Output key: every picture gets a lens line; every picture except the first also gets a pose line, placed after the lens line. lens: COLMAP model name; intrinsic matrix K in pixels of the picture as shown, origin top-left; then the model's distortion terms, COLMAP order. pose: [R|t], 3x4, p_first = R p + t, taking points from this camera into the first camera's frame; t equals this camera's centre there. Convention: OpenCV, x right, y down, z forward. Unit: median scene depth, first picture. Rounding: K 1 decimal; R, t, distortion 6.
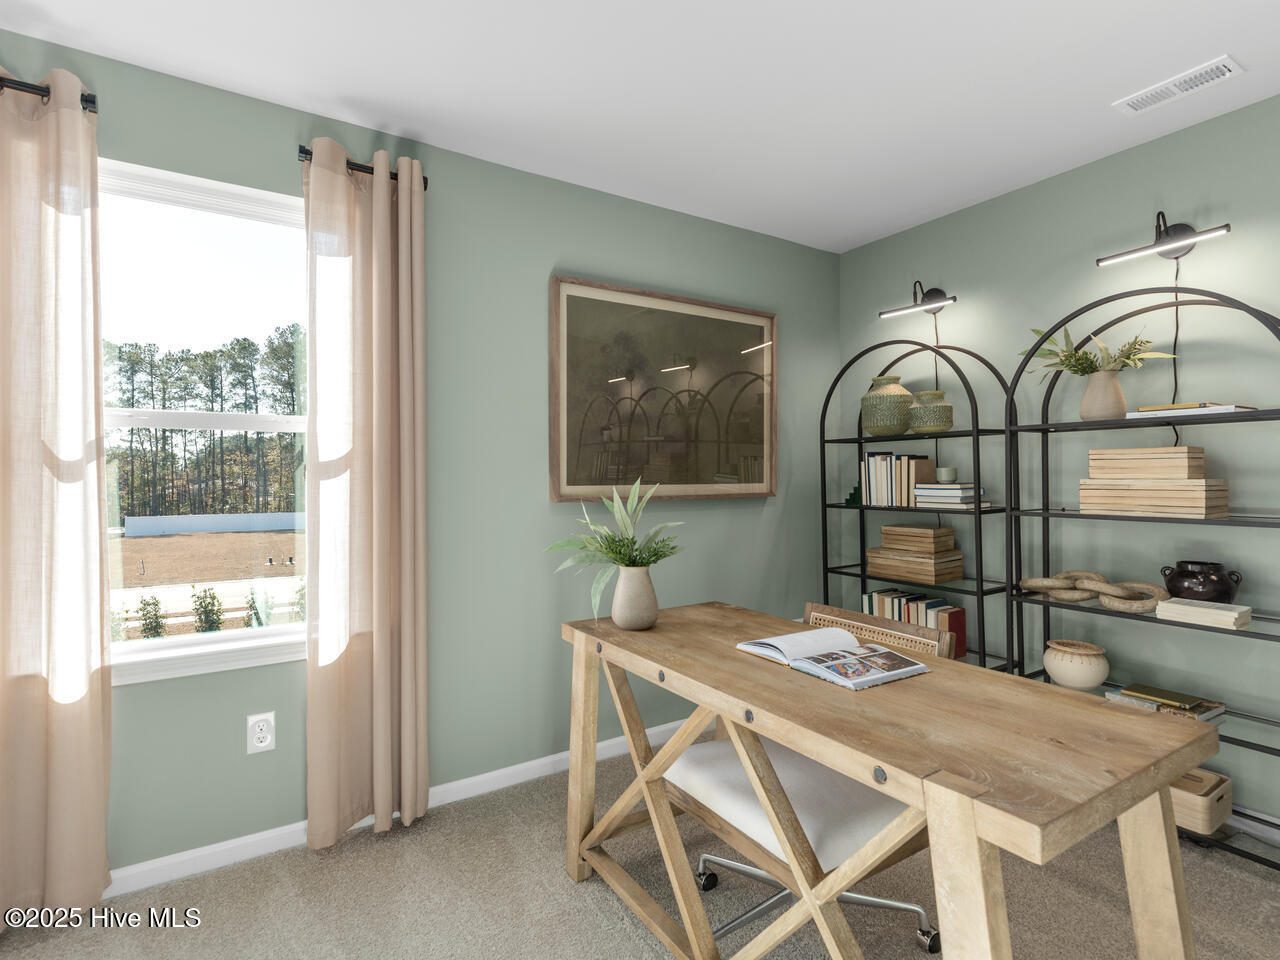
lens RADIAL K [[647.1, 0, 656.9], [0, 647.1, 475.6], [0, 0, 1]] dist [0.002562, -0.000051]
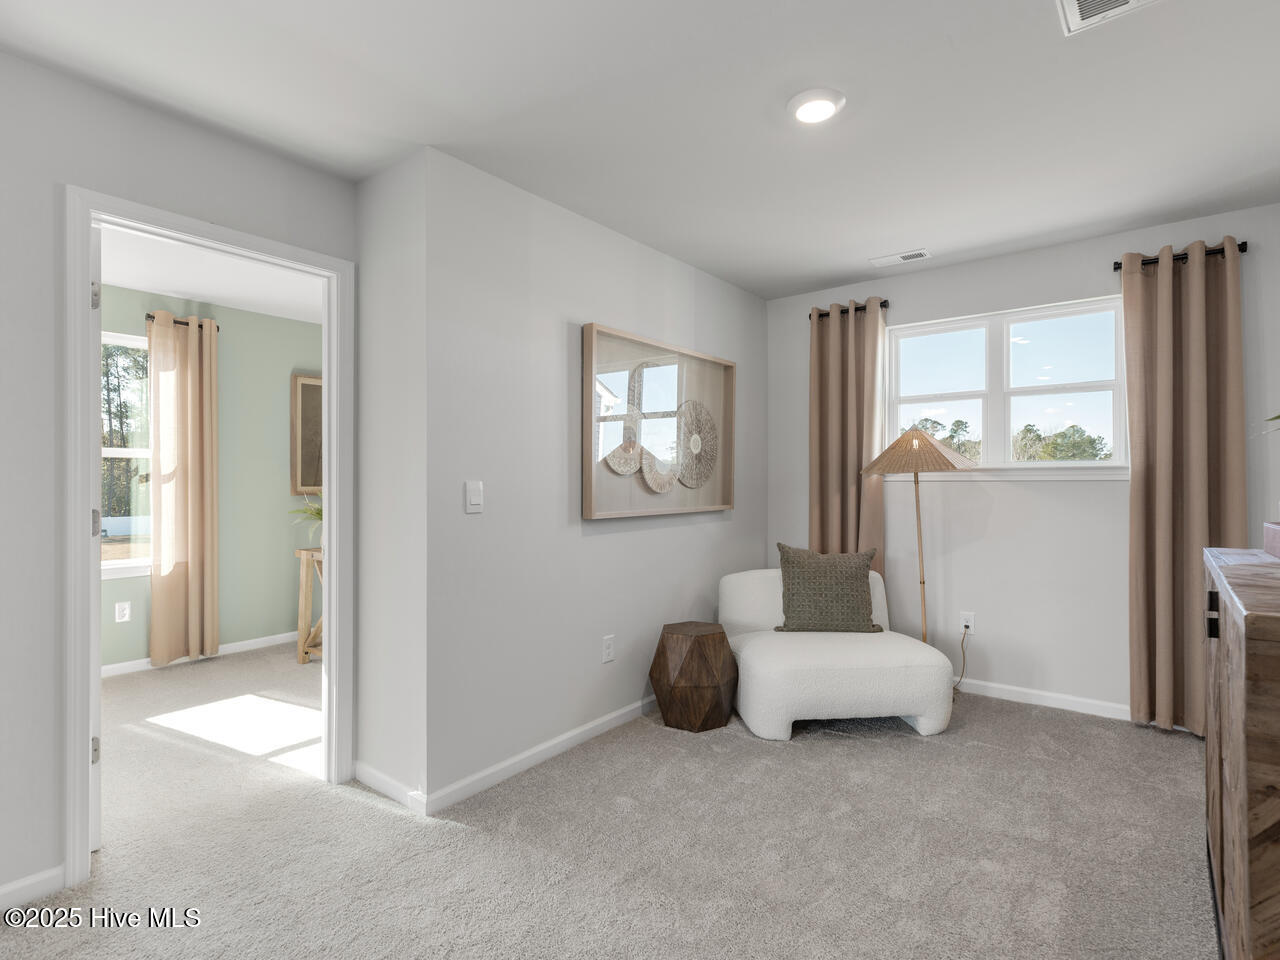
lens RADIAL K [[648.3, 0, 639.9], [0, 648.3, 474.8], [0, 0, 1]] dist [0.000848, 0.000404]
pose [[0.946237, 0.008193, 0.323372, 0.211309], [-0.010026, 0.999942, 0.004001, -0.042159], [-0.323320, -0.007028, 0.946264, -1.257691]]
